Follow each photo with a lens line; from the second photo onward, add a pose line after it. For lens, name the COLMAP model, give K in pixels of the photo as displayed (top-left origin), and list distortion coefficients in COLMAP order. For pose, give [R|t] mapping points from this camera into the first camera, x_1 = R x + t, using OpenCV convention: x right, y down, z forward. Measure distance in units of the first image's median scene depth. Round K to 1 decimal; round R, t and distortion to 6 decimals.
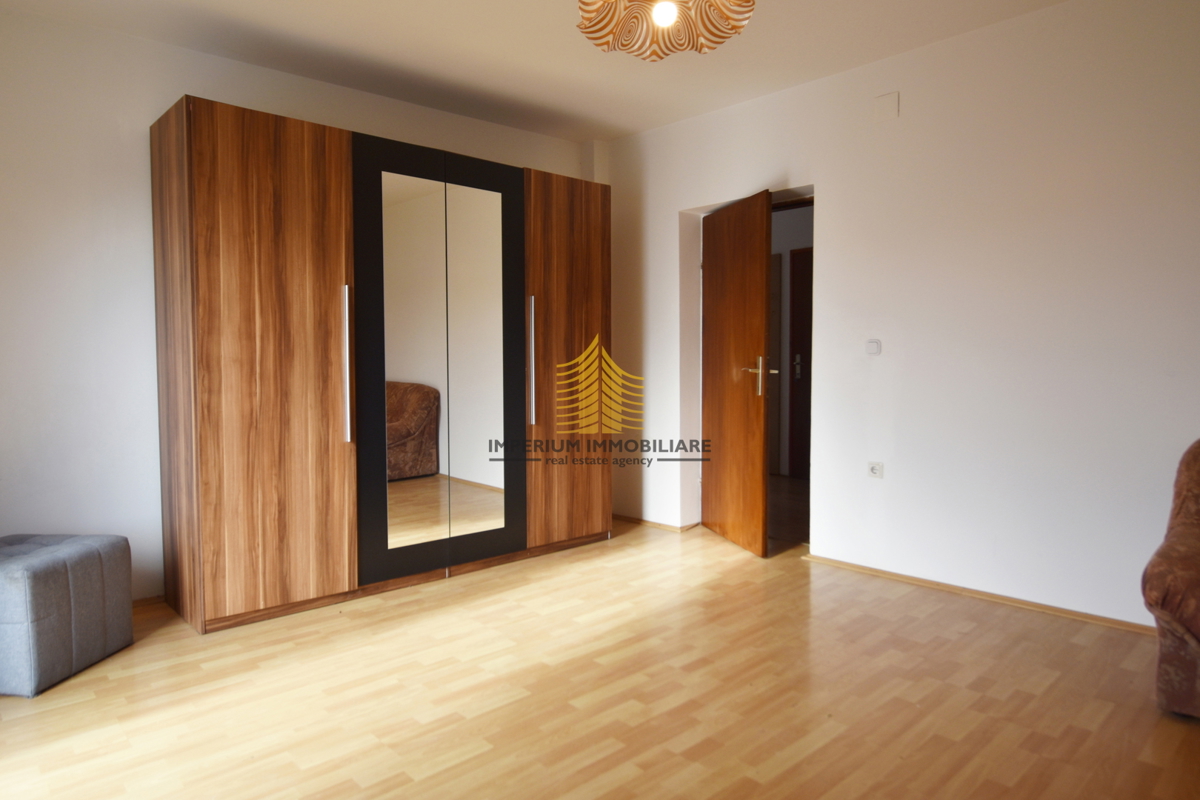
lens RADIAL K [[750.3, 0, 595.5], [0, 750.3, 402.0], [0, 0, 1]] dist [-0.001891, -0.004997]
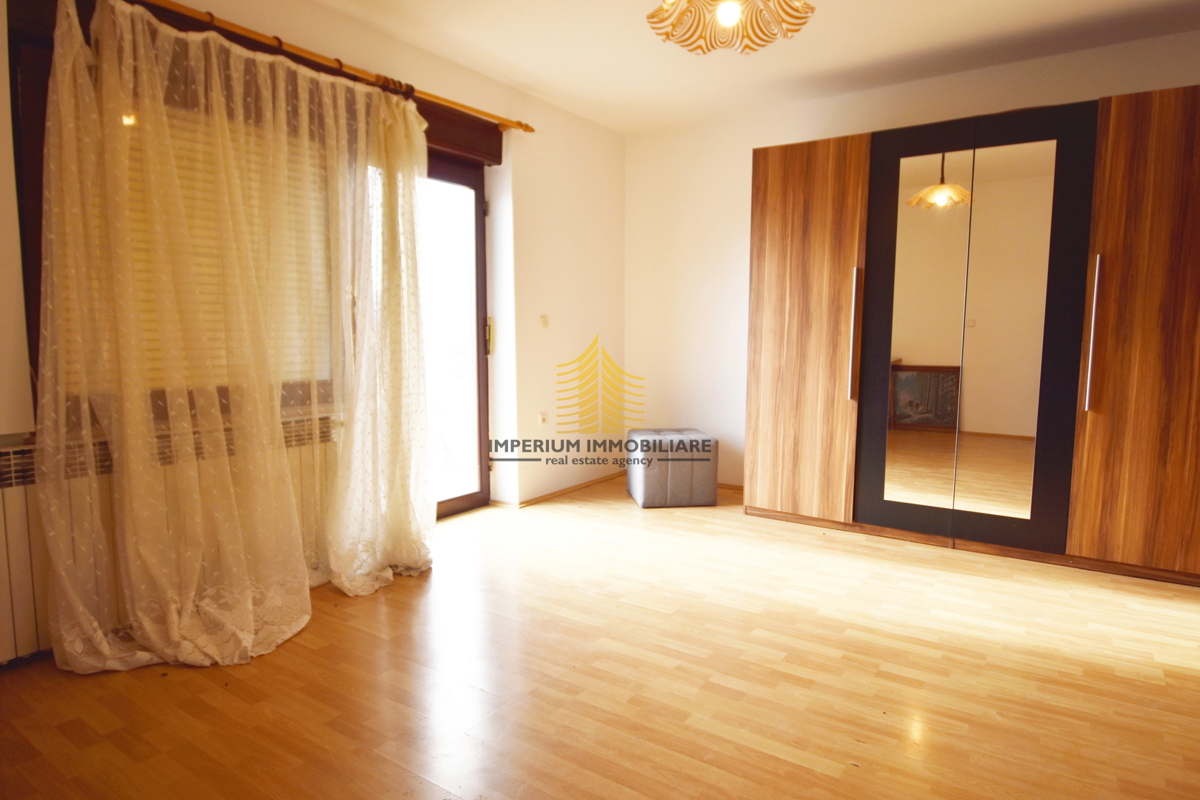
lens RADIAL K [[687.3, 0, 602.6], [0, 687.3, 400.1], [0, 0, 1]] dist [0.004880, -0.010818]
pose [[0.214482, 0.105663, -0.970996, 0.687793], [-0.058921, 0.993721, 0.095121, -0.028652], [0.974949, 0.036810, 0.219360, 0.395088]]
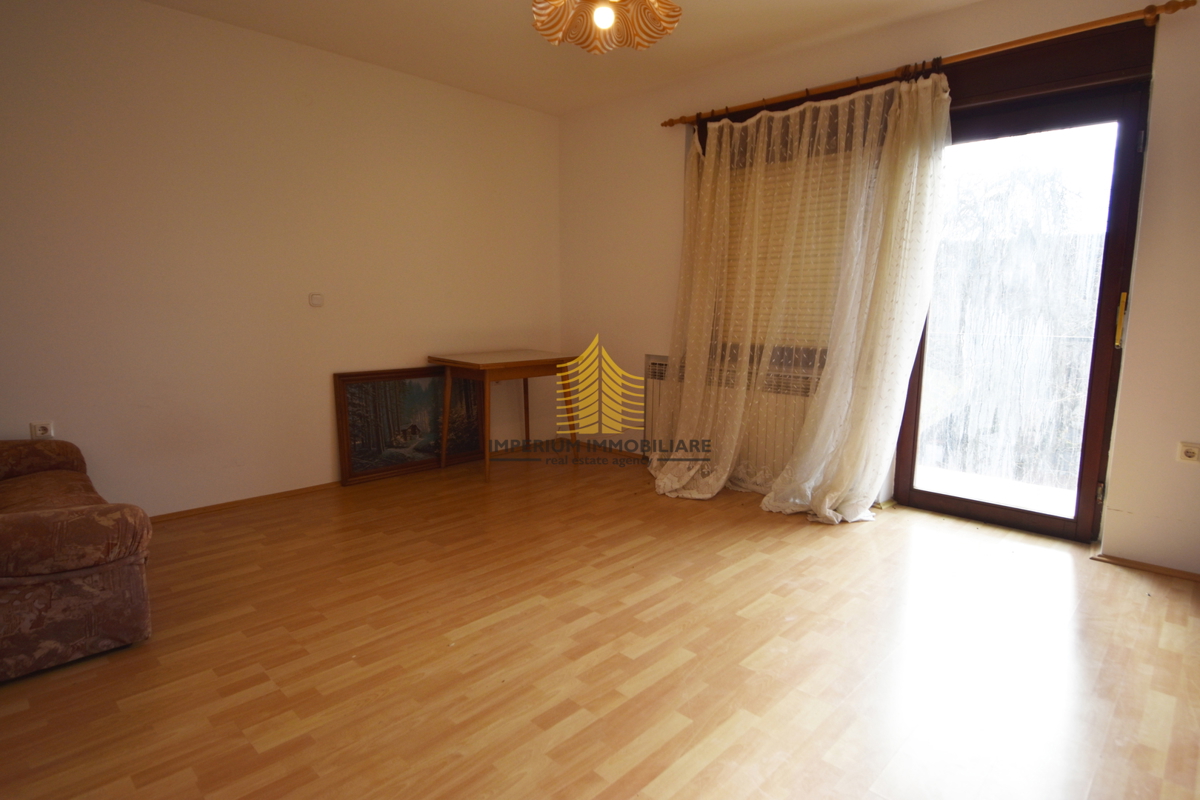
lens RADIAL K [[632.2, 0, 605.7], [0, 632.2, 399.1], [0, 0, 1]] dist [-0.000170, 0.000057]
pose [[-0.997720, 0.011673, -0.066473, 0.104771], [-0.002331, 0.978381, 0.206798, -0.085616], [0.067450, 0.206482, -0.976123, 1.328433]]
